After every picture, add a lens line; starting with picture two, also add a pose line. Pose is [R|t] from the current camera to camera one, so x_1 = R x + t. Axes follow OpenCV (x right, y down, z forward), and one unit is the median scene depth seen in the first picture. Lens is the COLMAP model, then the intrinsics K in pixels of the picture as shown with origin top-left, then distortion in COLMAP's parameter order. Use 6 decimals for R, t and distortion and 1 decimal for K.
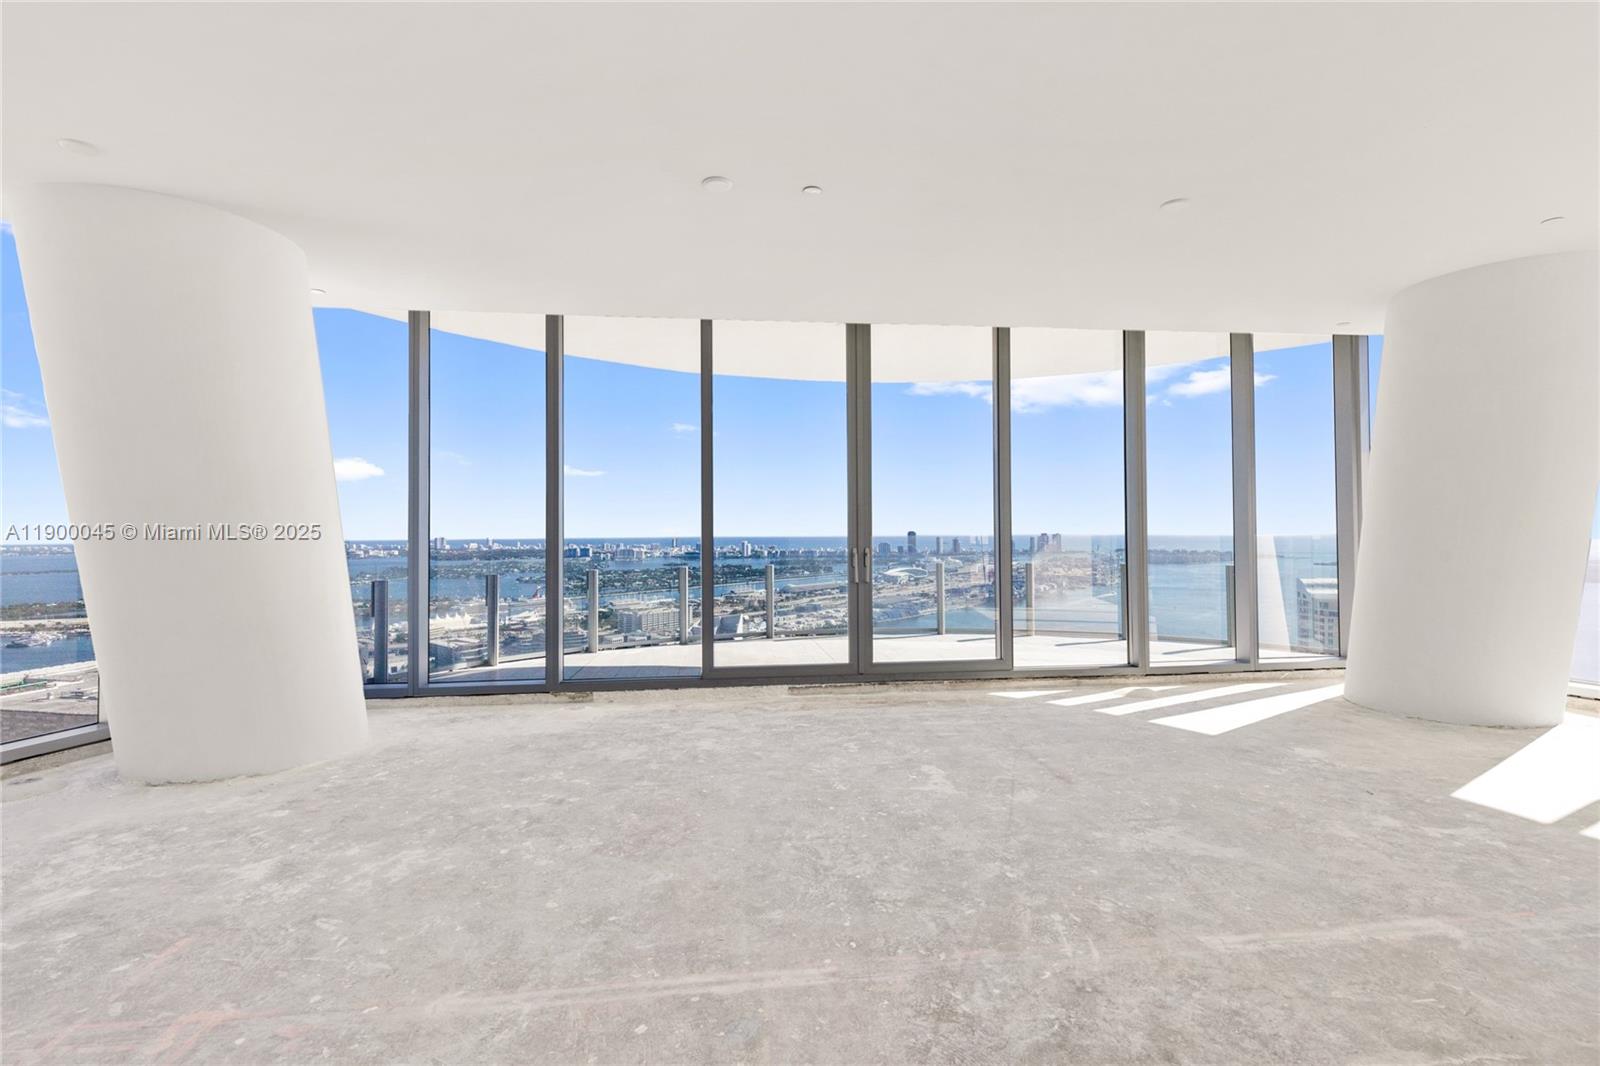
lens RADIAL K [[736.9, 0, 804.4], [0, 736.9, 528.9], [0, 0, 1]] dist [0.001258, 0.000283]
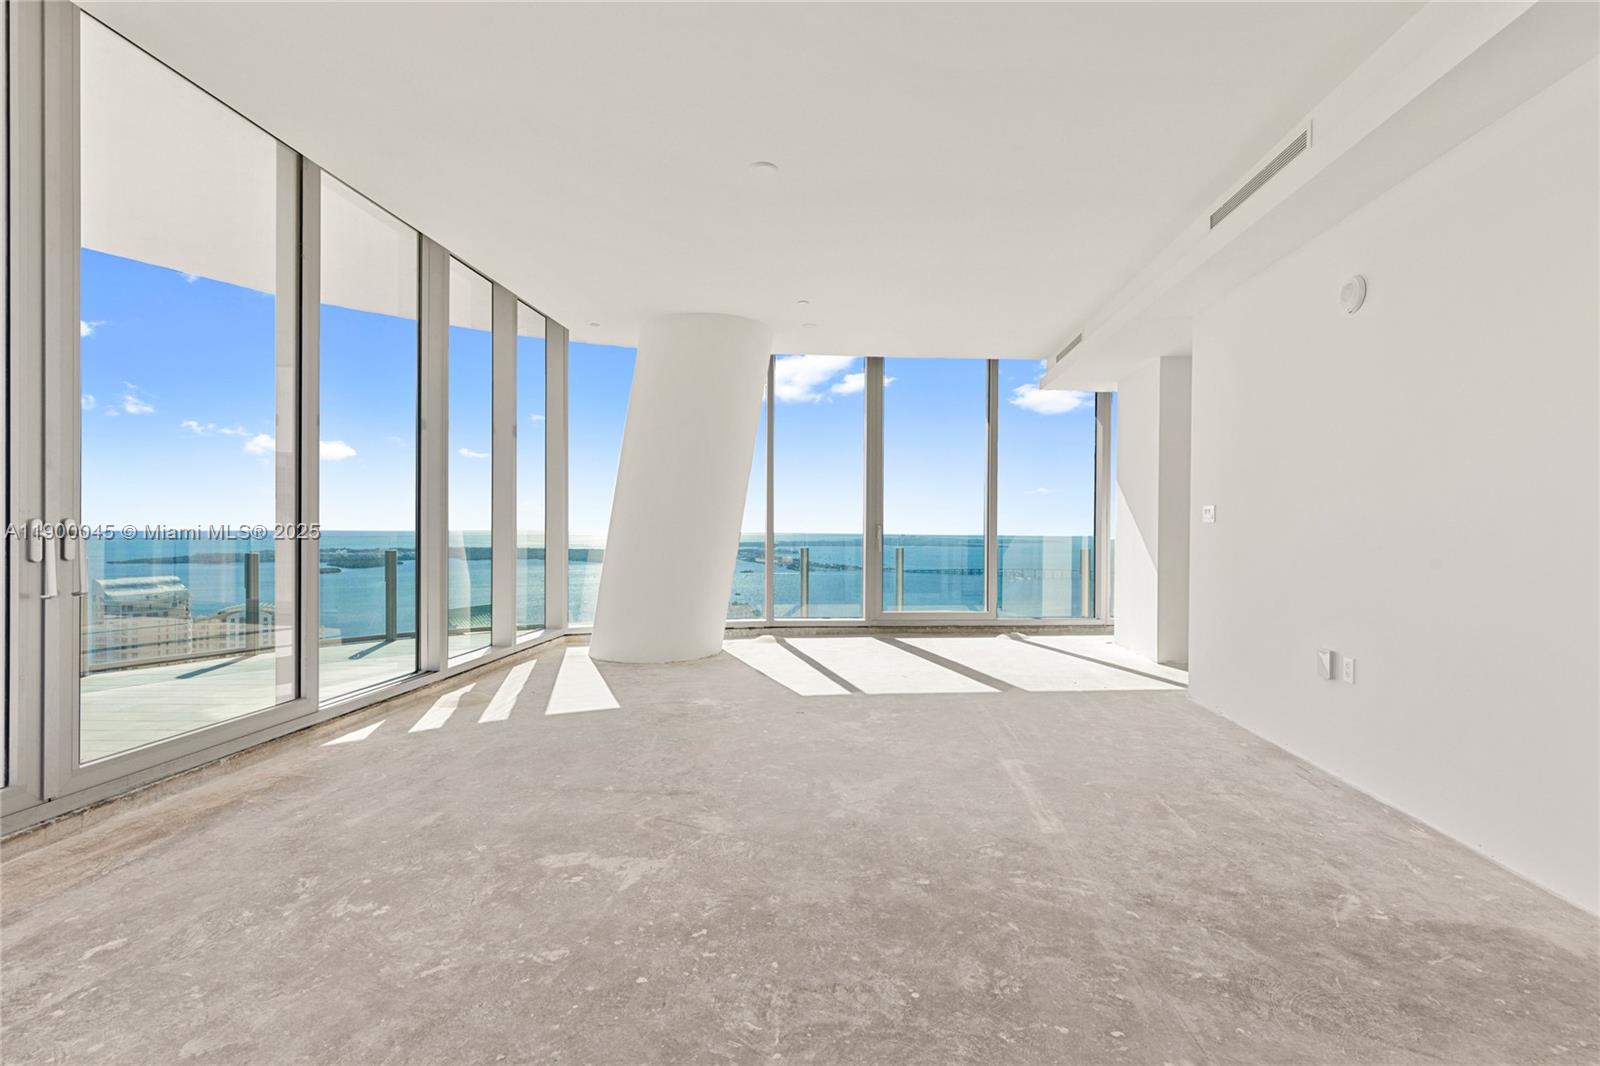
lens RADIAL K [[718.7, 0, 808.9], [0, 718.7, 530.3], [0, 0, 1]] dist [0.004384, -0.000103]
pose [[0.188493, 0.002020, 0.982073, -0.637295], [-0.009240, 0.999957, -0.000284, 0.062248], [-0.982031, -0.009020, 0.188503, 1.074264]]
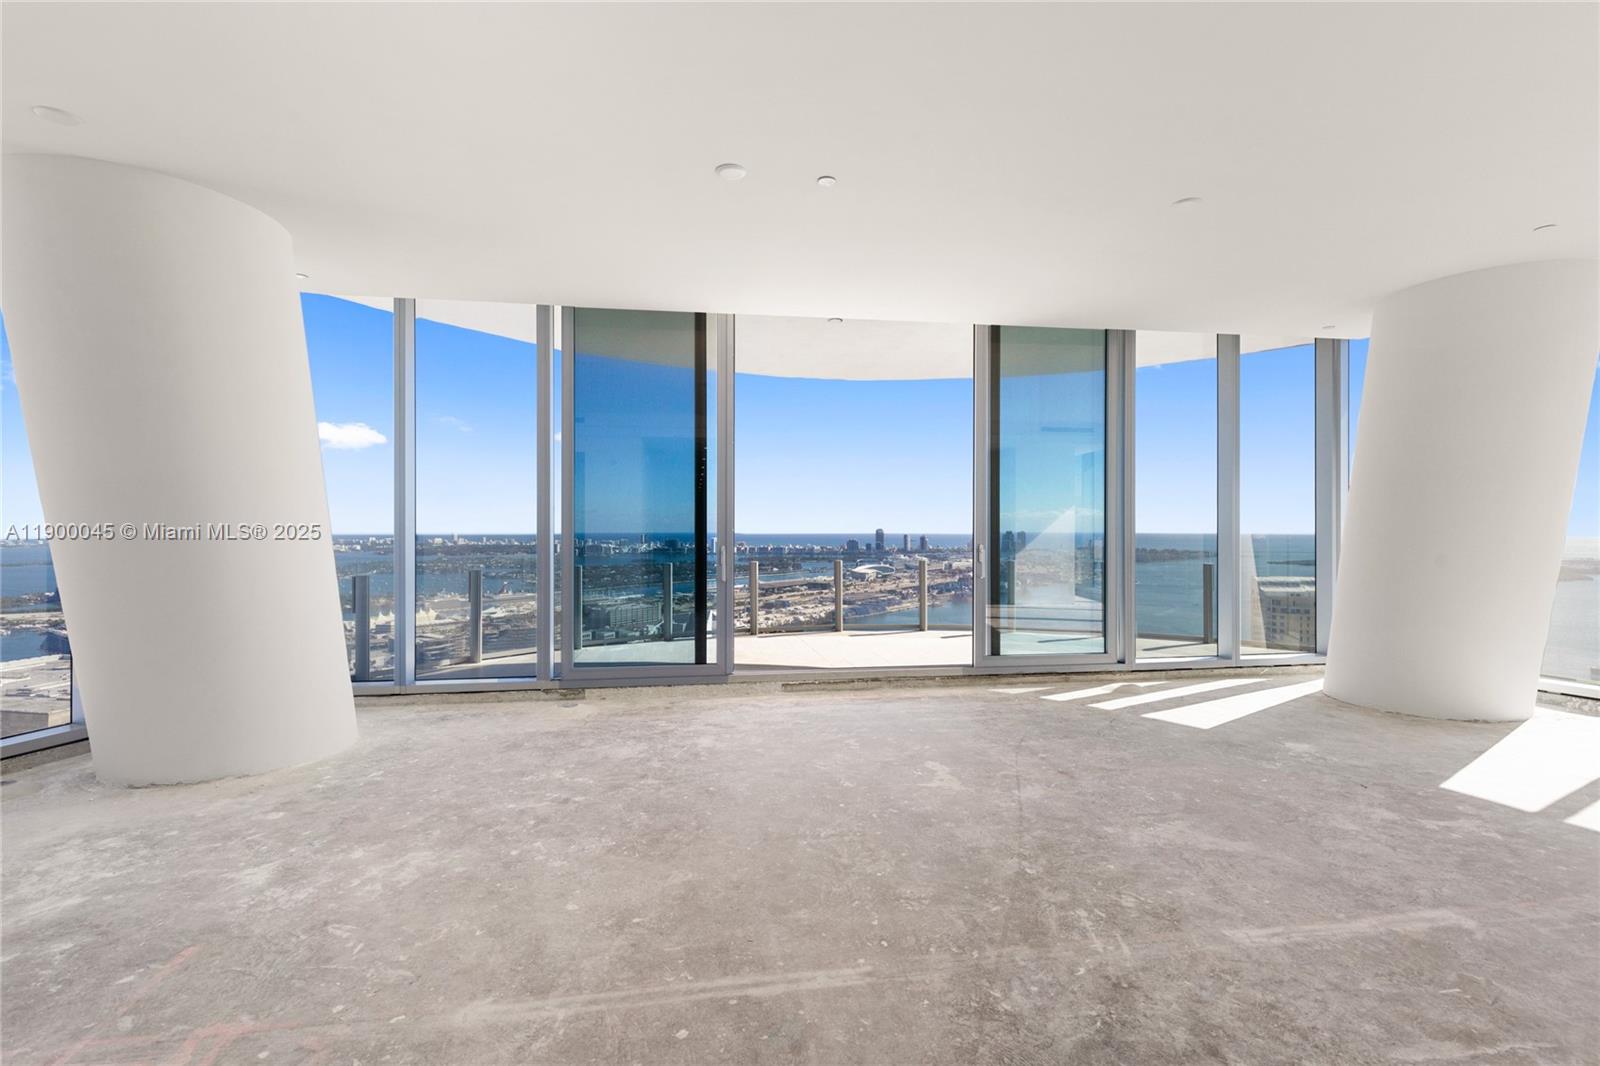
lens RADIAL K [[731.7, 0, 800.0], [0, 731.7, 533.0], [0, 0, 1]] dist [0.002658, -0.000210]
pose [[0.999309, 0.005524, 0.036761, -0.080177], [-0.005880, 0.999937, 0.009579, 0.000731], [-0.036706, -0.009788, 0.999278, 0.019711]]
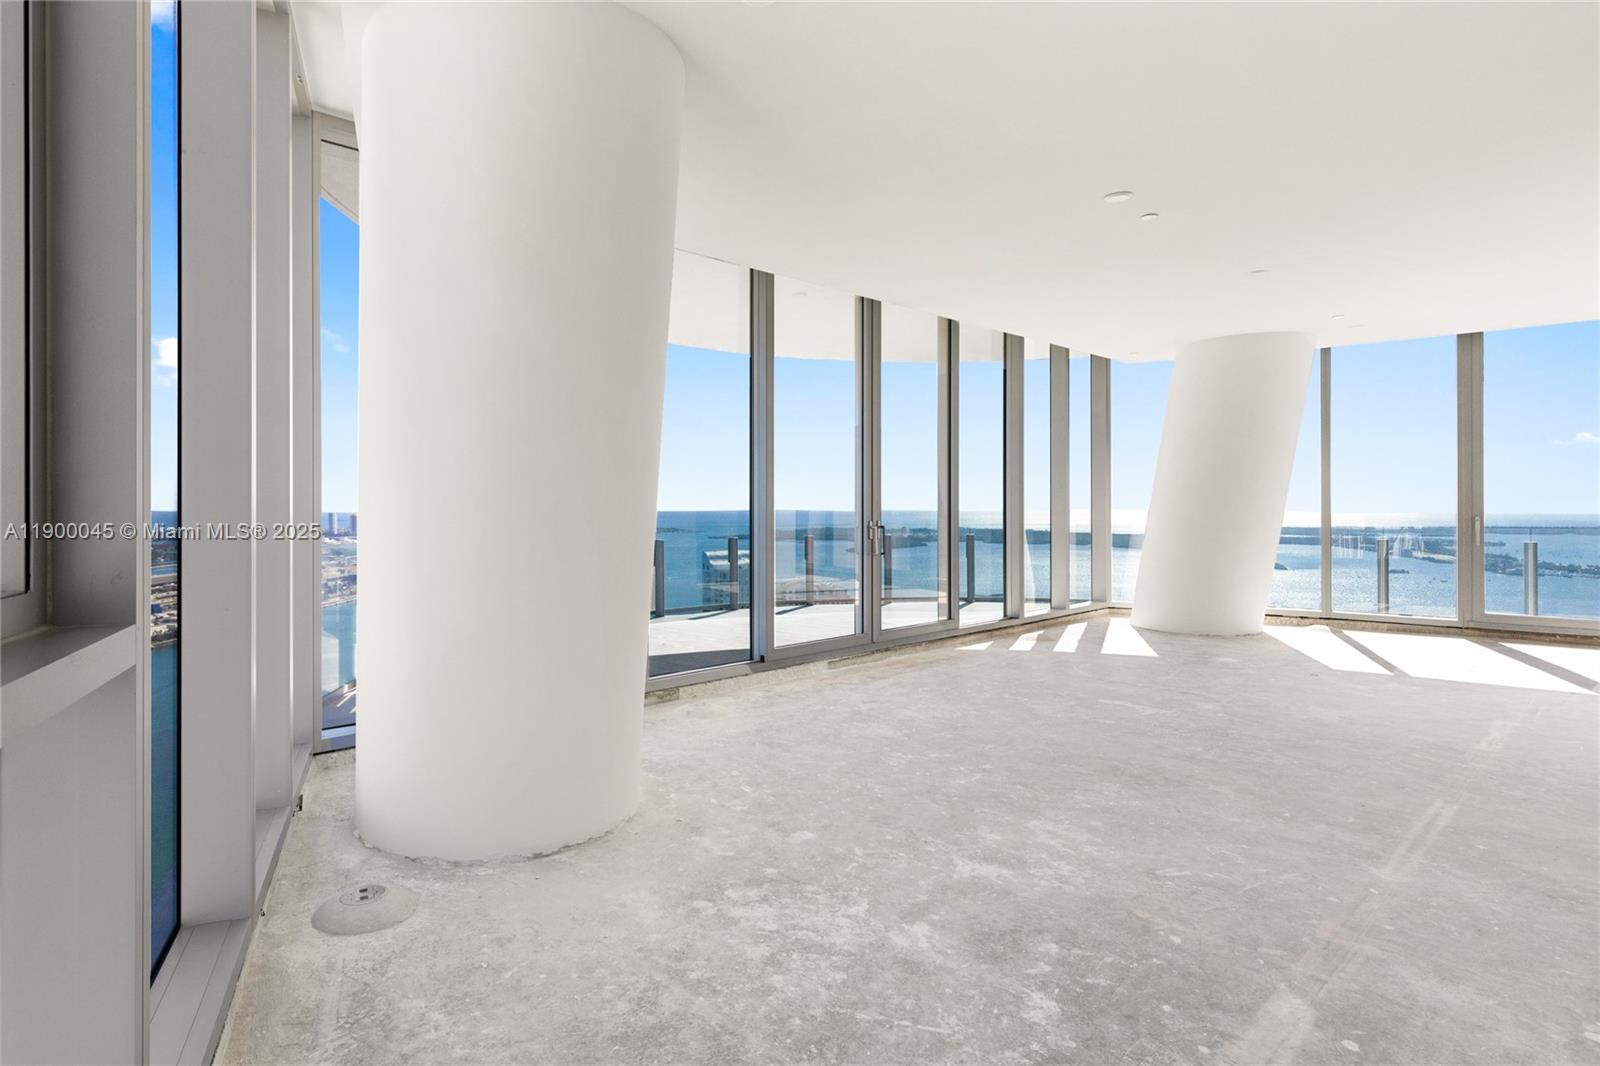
lens RADIAL K [[841.6, 0, 671.4], [0, 841.6, 505.7], [0, 0, 1]] dist [0.000747, -0.000390]
pose [[0.835976, 0.003051, 0.548757, -1.911894], [-0.004199, 0.999991, 0.000837, 0.006237], [-0.548749, -0.003004, 0.835982, 0.378260]]
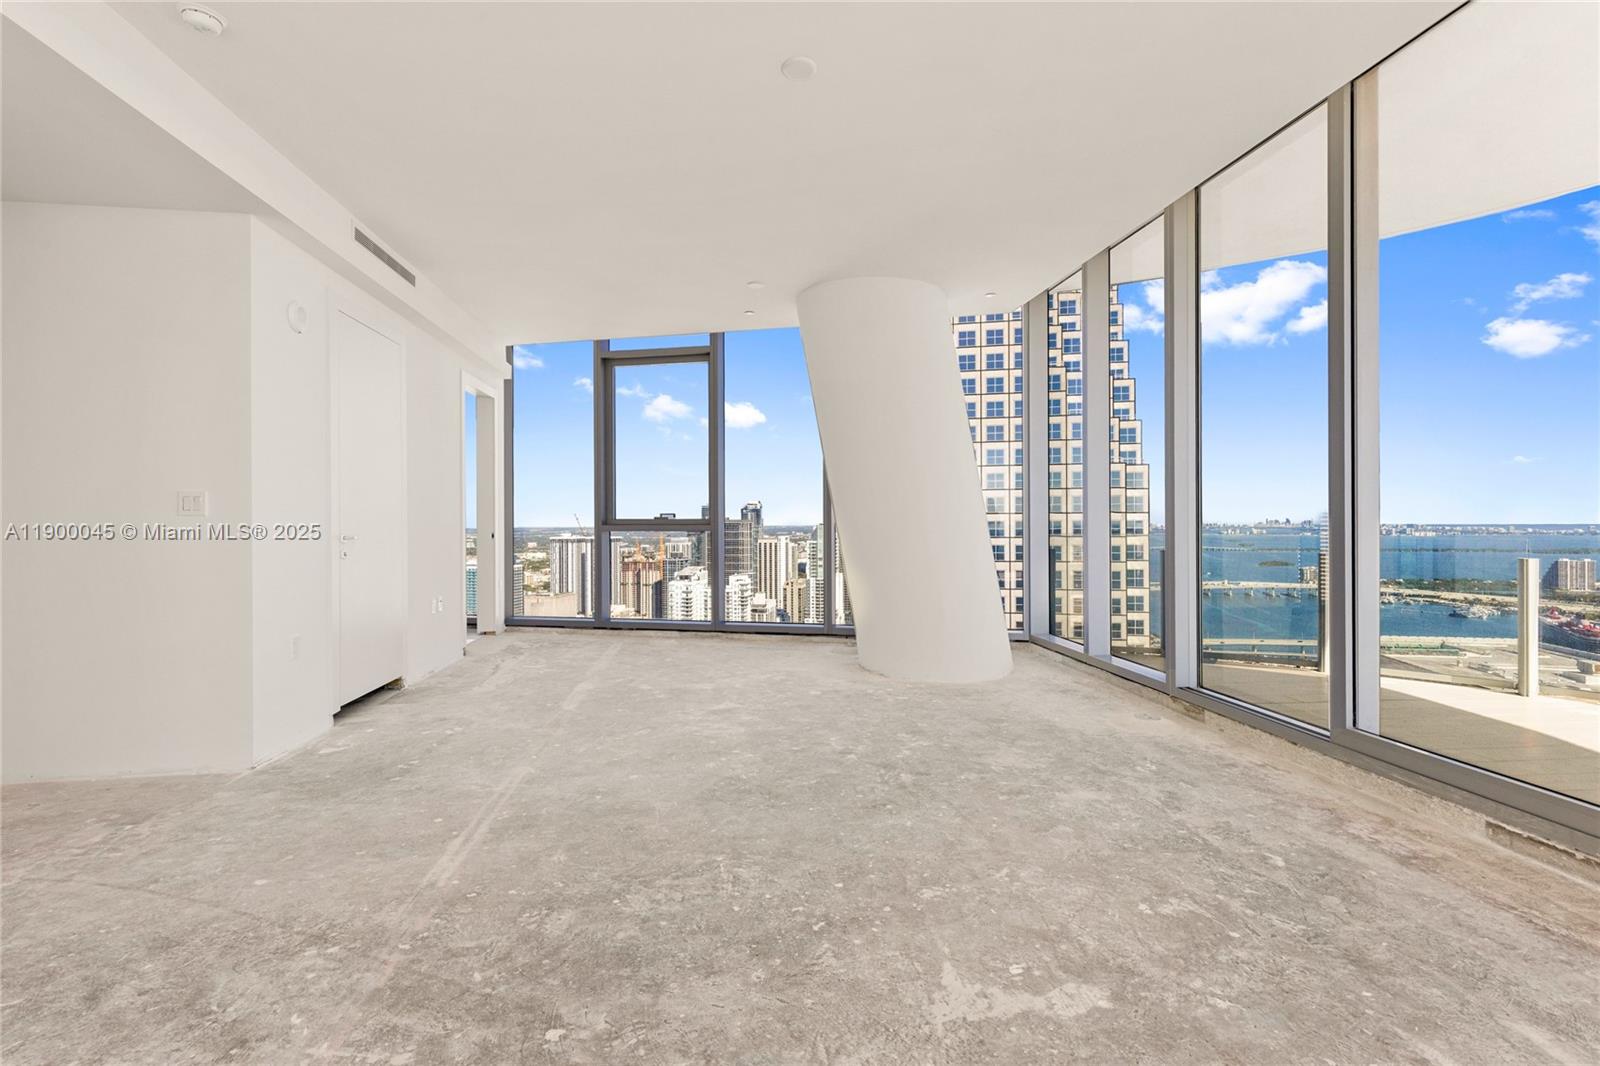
lens RADIAL K [[718.7, 0, 808.9], [0, 718.7, 530.3], [0, 0, 1]] dist [0.004384, -0.000103]
pose [[0.027433, 0.021028, -0.999402, 0.954534], [0.006934, 0.999751, 0.021226, 0.050025], [0.999600, -0.007512, 0.027281, 1.314925]]
